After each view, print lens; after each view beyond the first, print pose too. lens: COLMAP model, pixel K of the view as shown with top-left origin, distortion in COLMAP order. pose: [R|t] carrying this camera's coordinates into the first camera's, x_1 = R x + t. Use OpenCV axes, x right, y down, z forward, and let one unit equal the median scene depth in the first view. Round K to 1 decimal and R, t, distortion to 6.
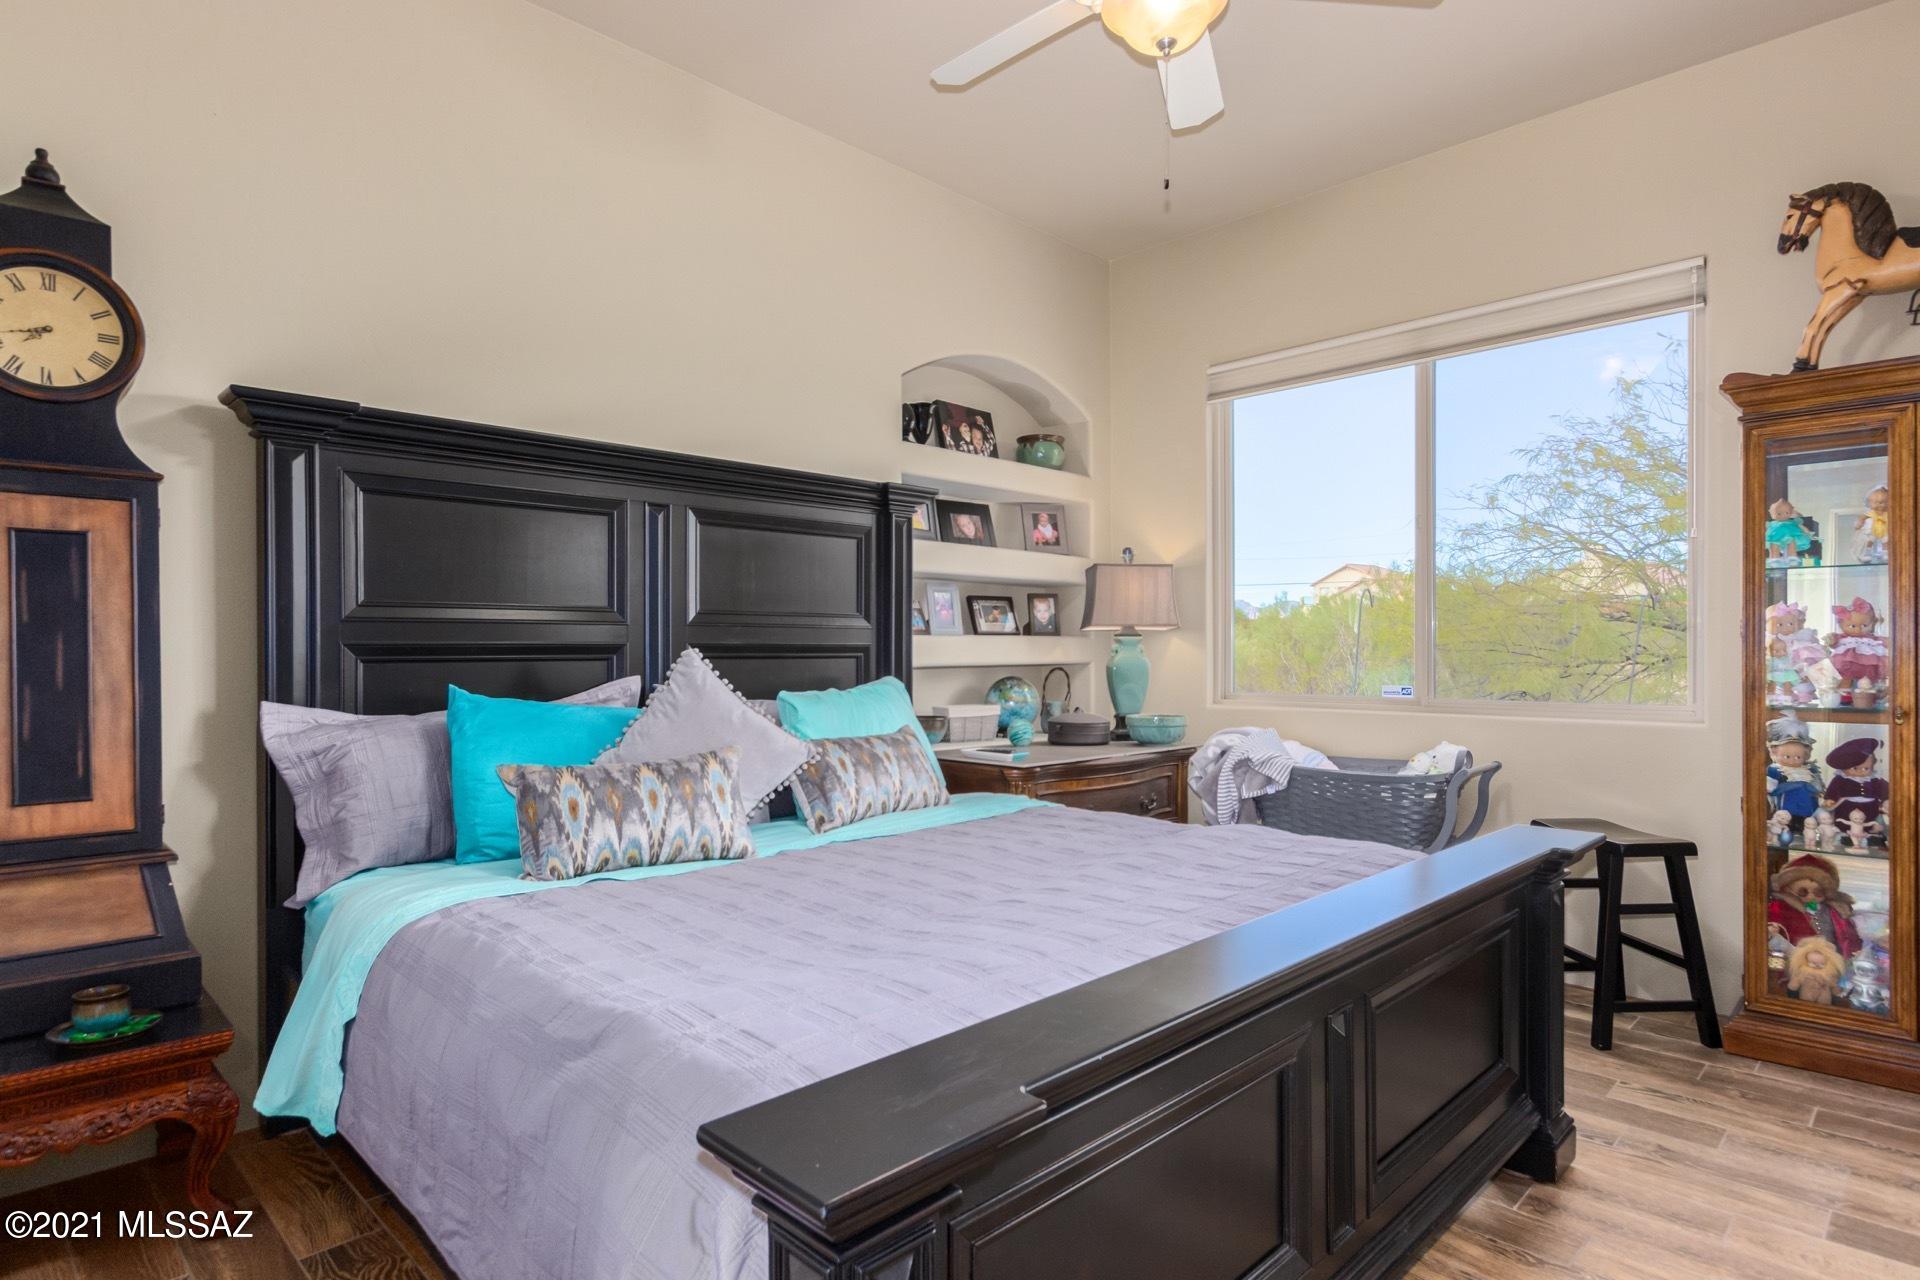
lens RADIAL K [[1021.3, 0, 962.6], [0, 1021.3, 647.0], [0, 0, 1]] dist [-0.000474, 0.000377]
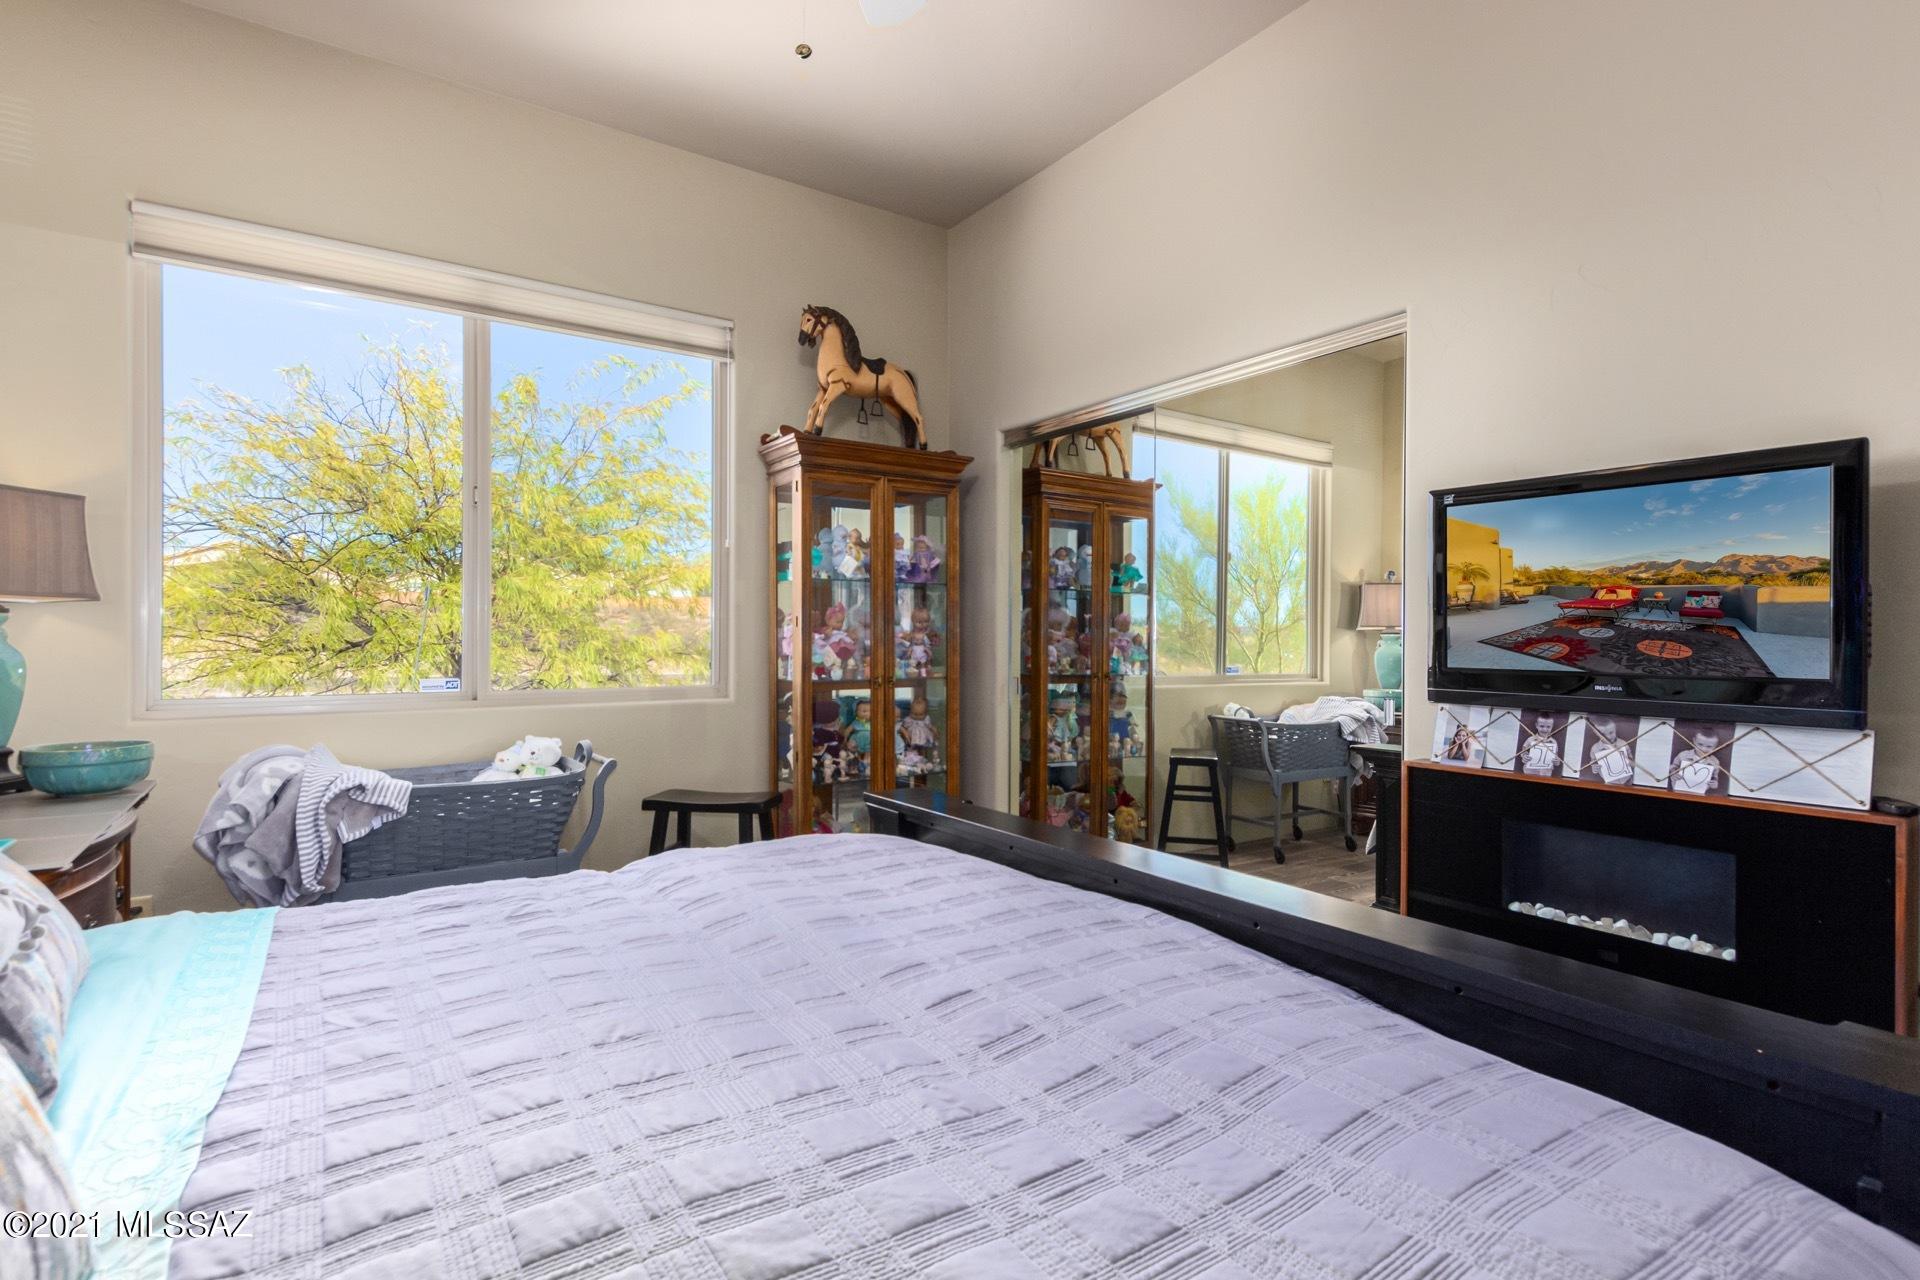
lens RADIAL K [[932.8, 0, 963.5], [0, 932.8, 645.0], [0, 0, 1]] dist [0.011450, -0.004840]
pose [[0.192935, -0.002654, 0.981208, -0.309410], [-0.007571, 0.999963, 0.004194, 0.002525], [-0.981182, -0.008238, 0.192908, 0.467589]]
